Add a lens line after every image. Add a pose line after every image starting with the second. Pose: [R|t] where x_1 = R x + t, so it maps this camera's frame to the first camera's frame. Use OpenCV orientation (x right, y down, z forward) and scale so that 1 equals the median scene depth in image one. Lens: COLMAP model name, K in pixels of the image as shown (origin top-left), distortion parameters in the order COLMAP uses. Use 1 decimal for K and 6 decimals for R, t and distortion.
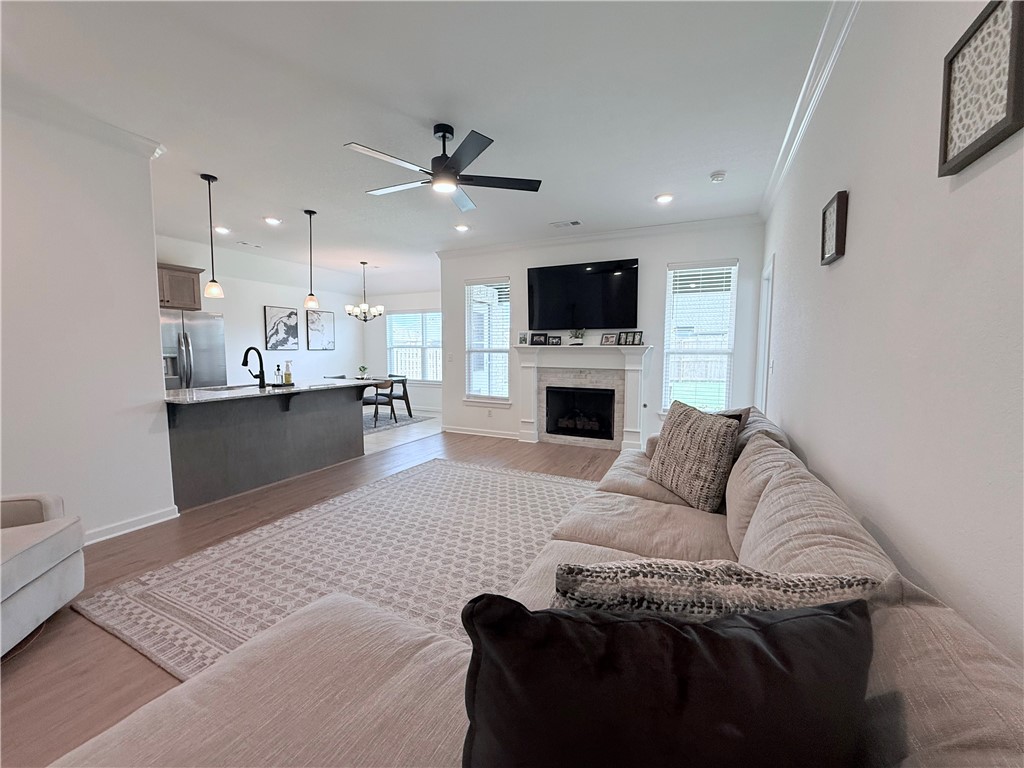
lens RADIAL K [[409.6, 0, 512.6], [0, 409.6, 383.6], [0, 0, 1]] dist [-0.001706, -0.000283]
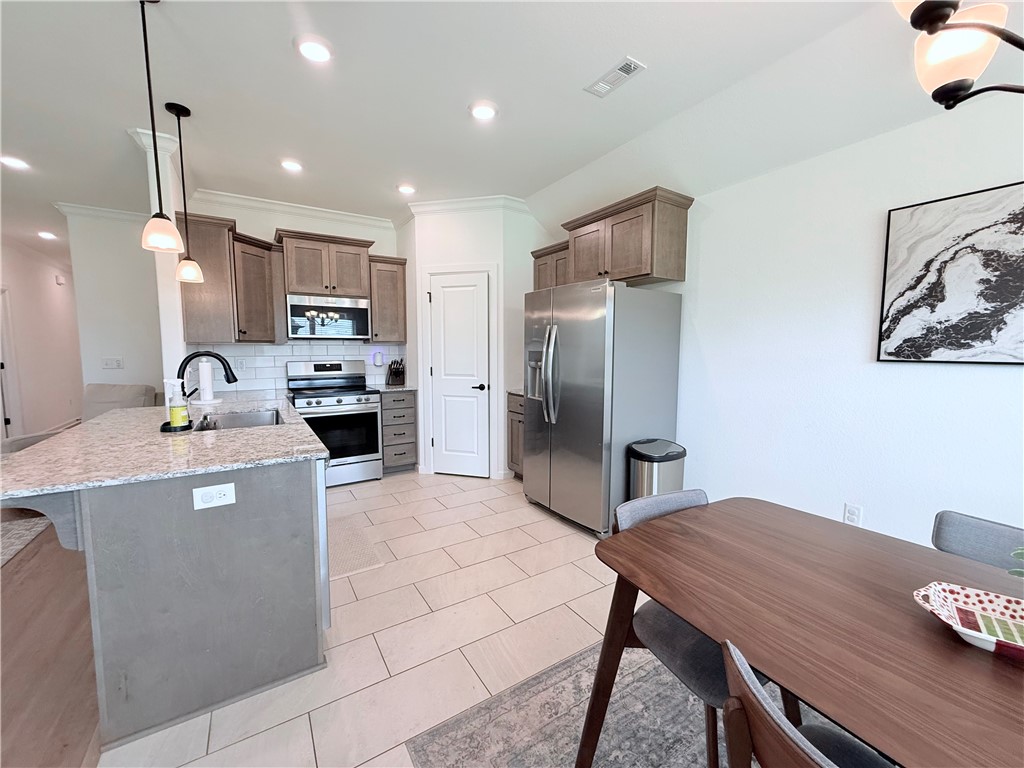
lens RADIAL K [[410.2, 0, 511.1], [0, 410.2, 384.4], [0, 0, 1]] dist [-0.000253, -0.000269]
pose [[-0.531334, 0.071411, -0.844147, -0.204706], [-0.075483, 0.988487, 0.131133, -0.084426], [0.843793, 0.133394, -0.519826, 0.930812]]
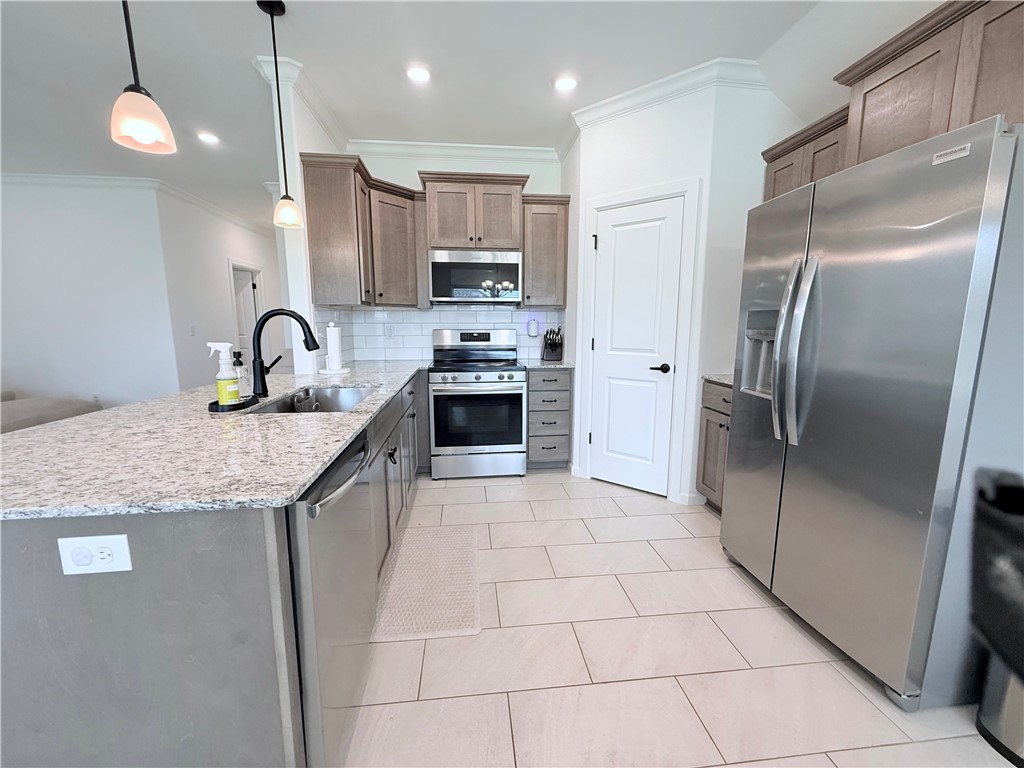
lens RADIAL K [[410.2, 0, 511.1], [0, 410.2, 384.4], [0, 0, 1]] dist [-0.000253, -0.000269]
pose [[-0.848175, 0.074897, -0.524395, -0.335701], [-0.048841, 0.974679, 0.218207, -0.066423], [0.527460, 0.210690, -0.823040, 0.848923]]
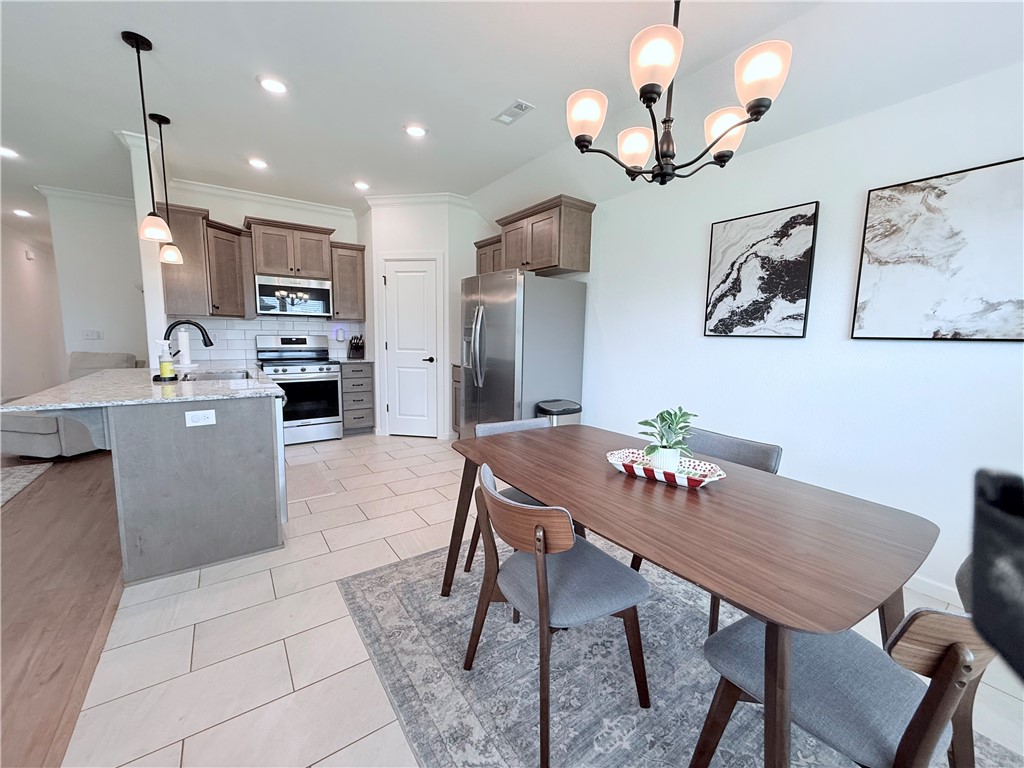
lens RADIAL K [[410.2, 0, 511.1], [0, 410.2, 384.4], [0, 0, 1]] dist [-0.000253, -0.000269]
pose [[-0.489599, 0.095077, -0.866749, -0.152688], [-0.094036, 0.982482, 0.160890, -0.082371], [0.866862, 0.160277, -0.472082, 1.031565]]
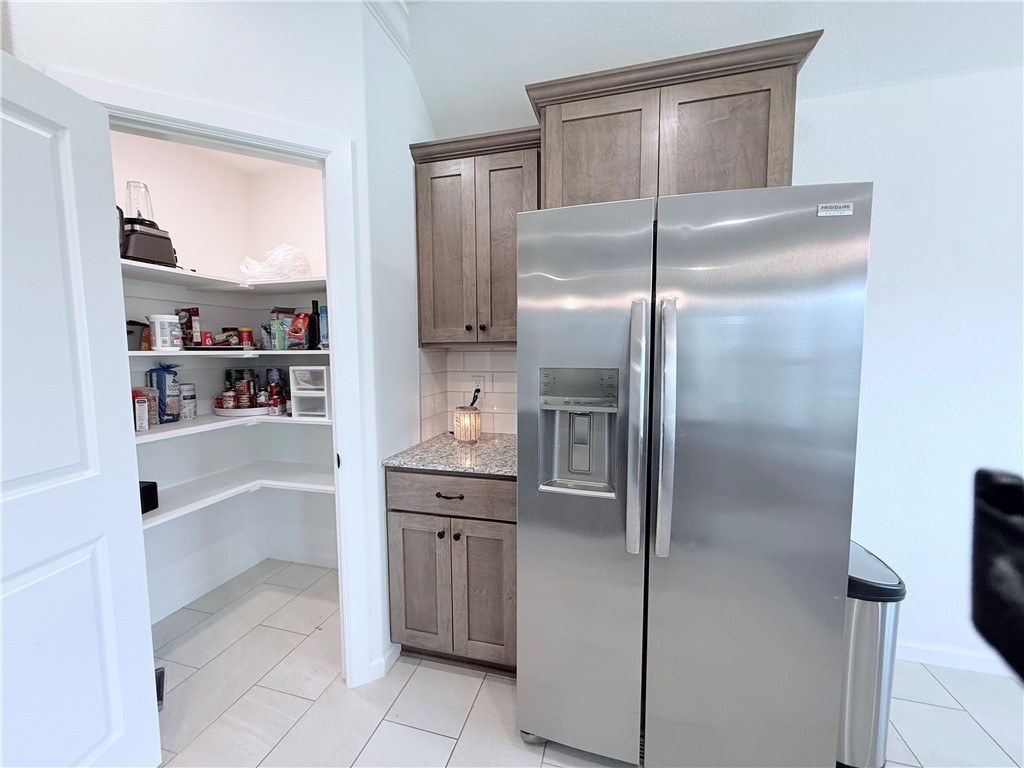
lens RADIAL K [[410.2, 0, 511.1], [0, 410.2, 384.4], [0, 0, 1]] dist [-0.000253, -0.000269]
pose [[0.175016, 0.074204, -0.981765, -0.442818], [-0.078500, 0.995033, 0.061213, -0.065199], [0.981431, 0.066355, 0.179971, 0.655608]]
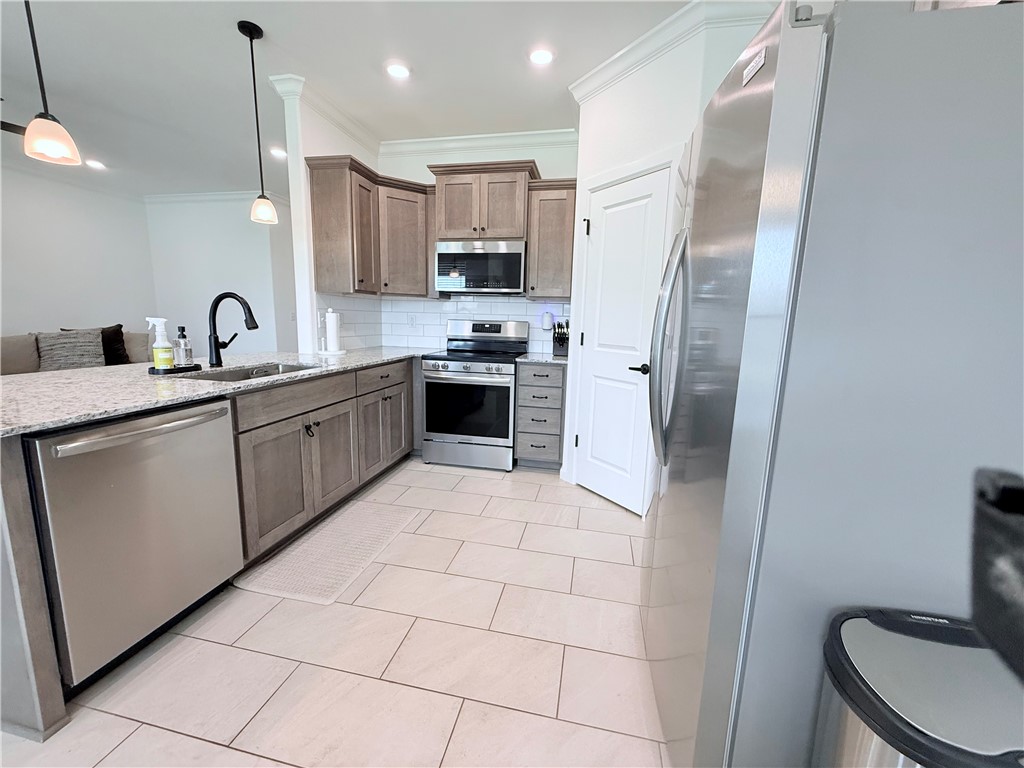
lens RADIAL K [[410.2, 0, 511.1], [0, 410.2, 384.4], [0, 0, 1]] dist [-0.000253, -0.000269]
pose [[-0.970367, 0.008260, -0.241493, -0.478220], [-0.051773, 0.969098, 0.241181, -0.067247], [0.236022, 0.246537, -0.939954, 0.898412]]
